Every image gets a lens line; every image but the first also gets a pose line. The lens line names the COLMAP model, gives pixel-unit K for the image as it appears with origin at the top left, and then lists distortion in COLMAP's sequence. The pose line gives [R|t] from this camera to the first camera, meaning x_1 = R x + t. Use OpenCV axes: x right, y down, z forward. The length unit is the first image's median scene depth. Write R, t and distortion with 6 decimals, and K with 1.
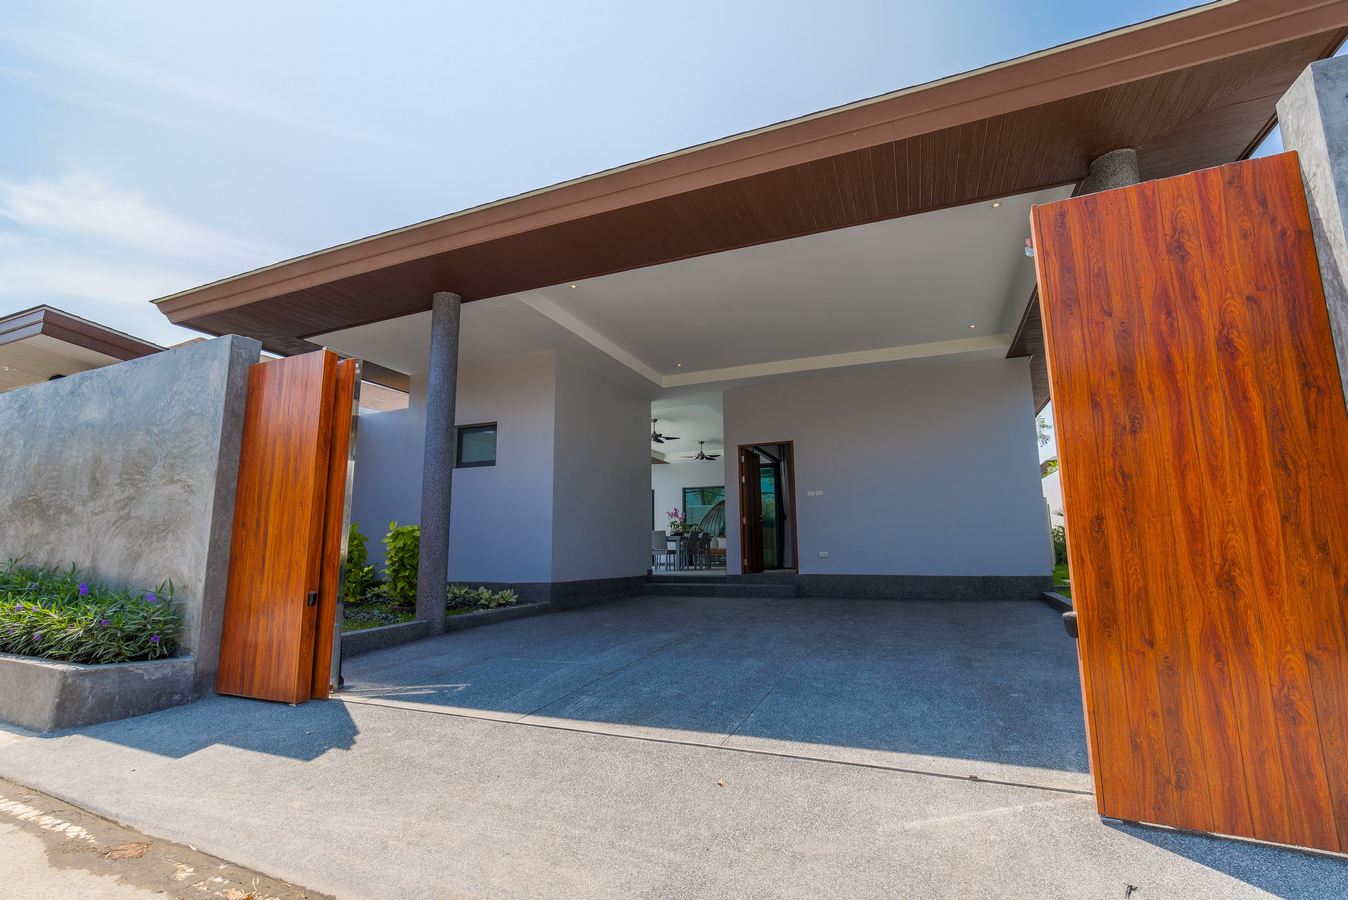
lens RADIAL K [[614.0, 0, 674.0], [0, 614.0, 450.0], [0, 0, 1]] dist [-0.019604, -0.000093]
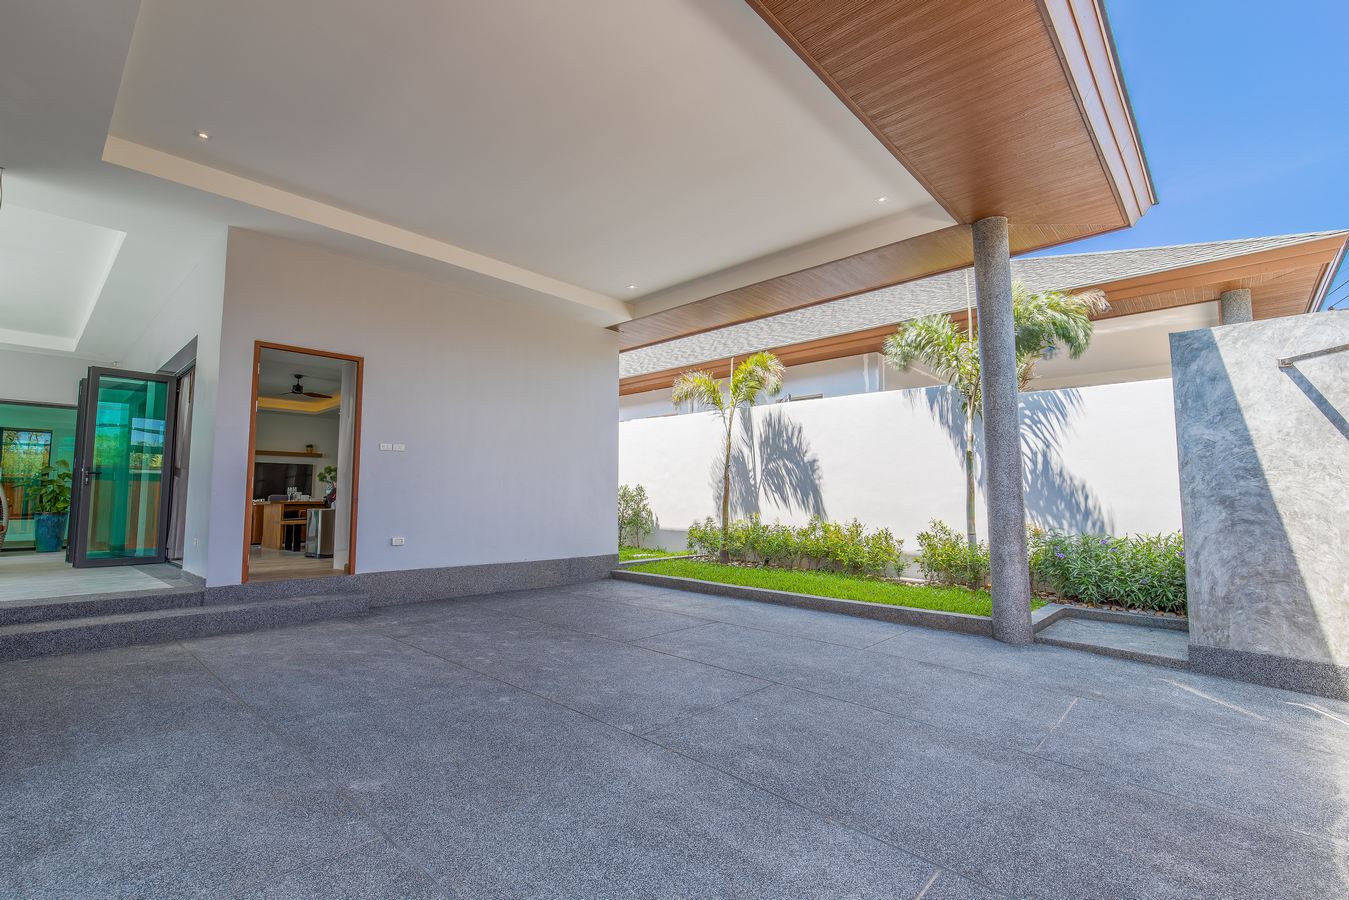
lens RADIAL K [[612.3, 0, 674.5], [0, 612.3, 450.0], [0, 0, 1]] dist [-0.011032, -0.000142]
pose [[0.356800, 0.085955, 0.930218, -0.266883], [-0.153078, 0.987678, -0.032549, 0.051359], [-0.921553, -0.130782, 0.365562, 0.509453]]
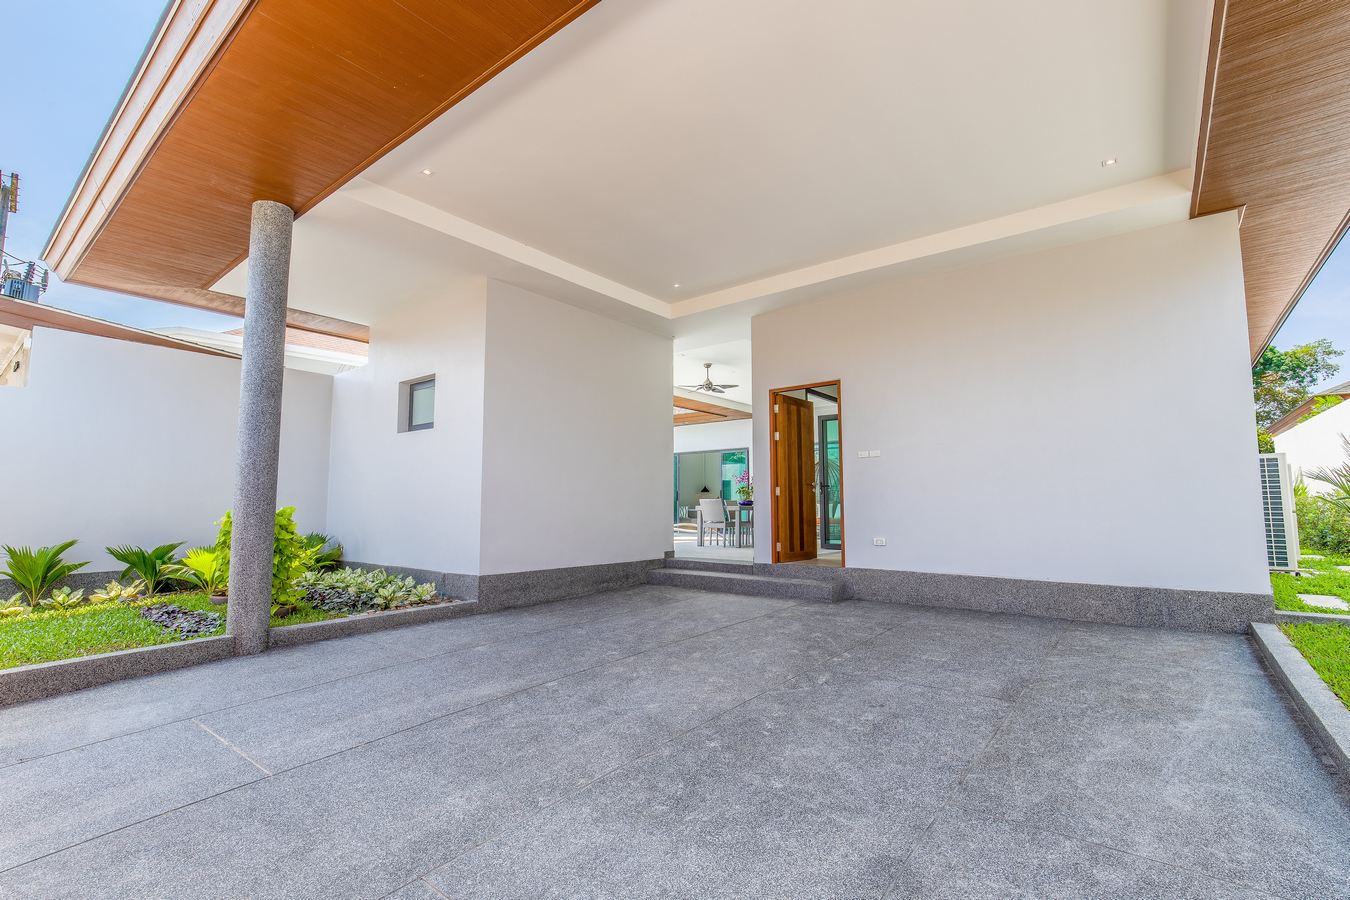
lens RADIAL K [[612.7, 0, 675.0], [0, 612.7, 450.0], [0, 0, 1]] dist [-0.011032, -0.000142]
pose [[0.960356, -0.018770, -0.278142, 0.220569], [0.038855, 0.997005, 0.066875, 0.011403], [0.276054, -0.075031, 0.958209, 0.281264]]
